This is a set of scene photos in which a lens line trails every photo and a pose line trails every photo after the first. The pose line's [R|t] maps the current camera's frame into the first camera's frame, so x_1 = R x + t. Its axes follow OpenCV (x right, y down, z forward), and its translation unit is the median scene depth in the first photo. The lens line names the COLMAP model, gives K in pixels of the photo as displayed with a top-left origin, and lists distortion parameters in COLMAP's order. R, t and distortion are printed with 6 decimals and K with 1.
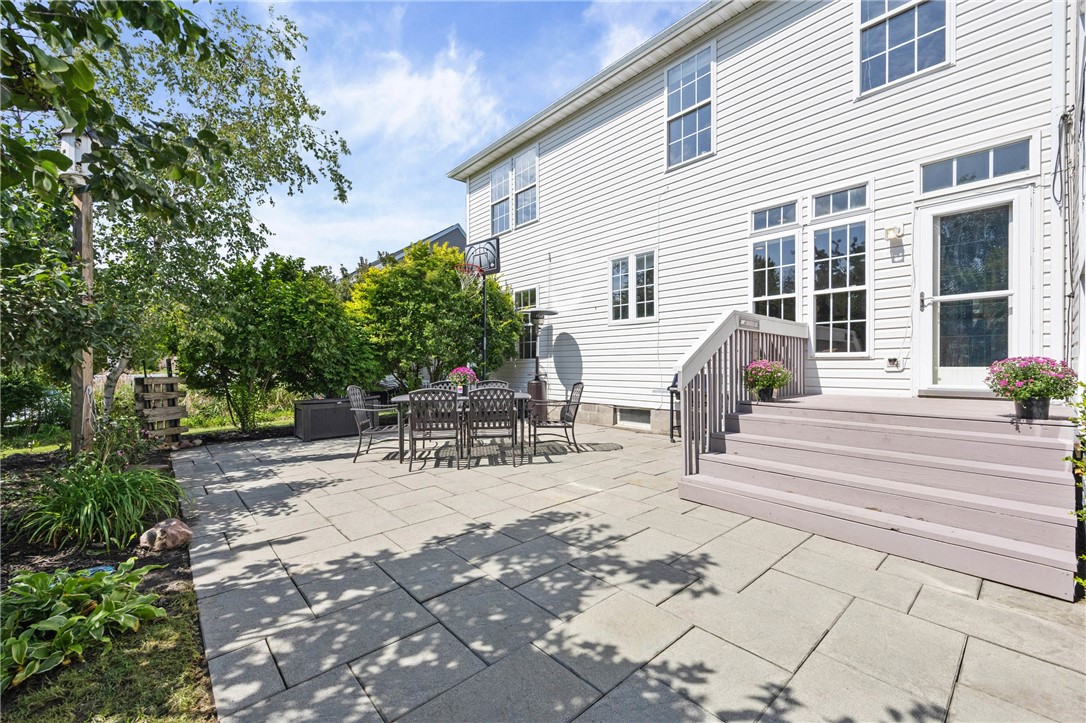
lens RADIAL K [[429.2, 0, 536.4], [0, 429.2, 362.7], [0, 0, 1]] dist [-0.005330, 0.000428]
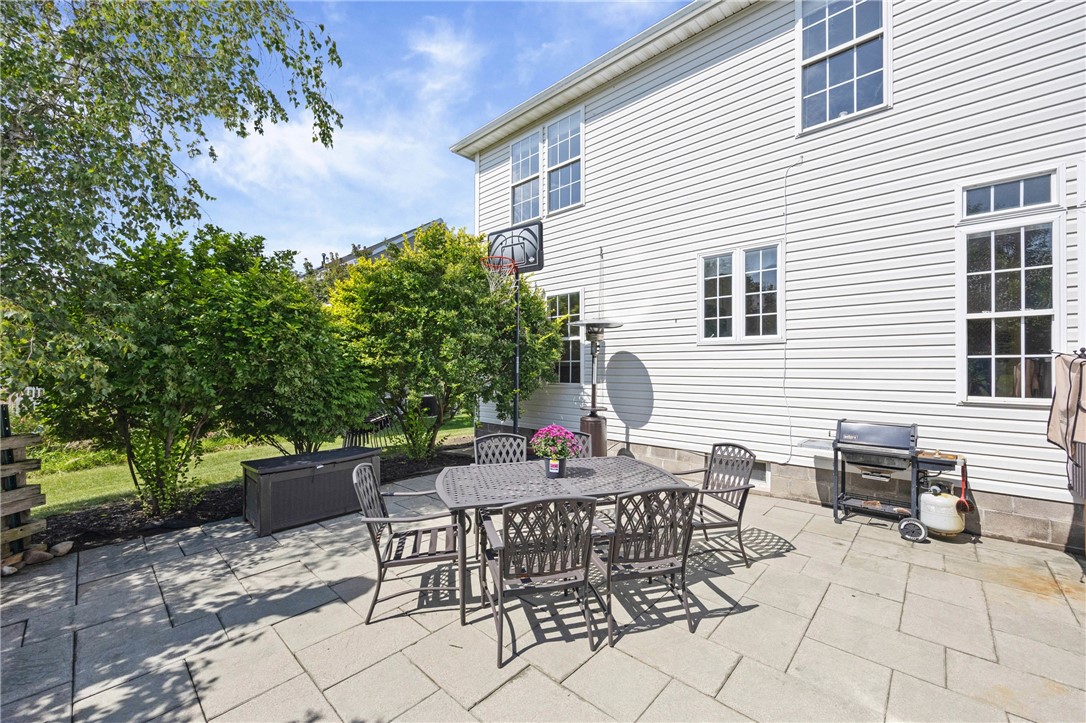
lens RADIAL K [[429.2, 0, 548.3], [0, 429.2, 361.6], [0, 0, 1]] dist [-0.005330, 0.000428]
pose [[0.994640, 0.006338, 0.103207, -0.161556], [-0.005175, 0.999920, -0.011534, -0.046542], [-0.103272, 0.010938, 0.994593, 0.283536]]
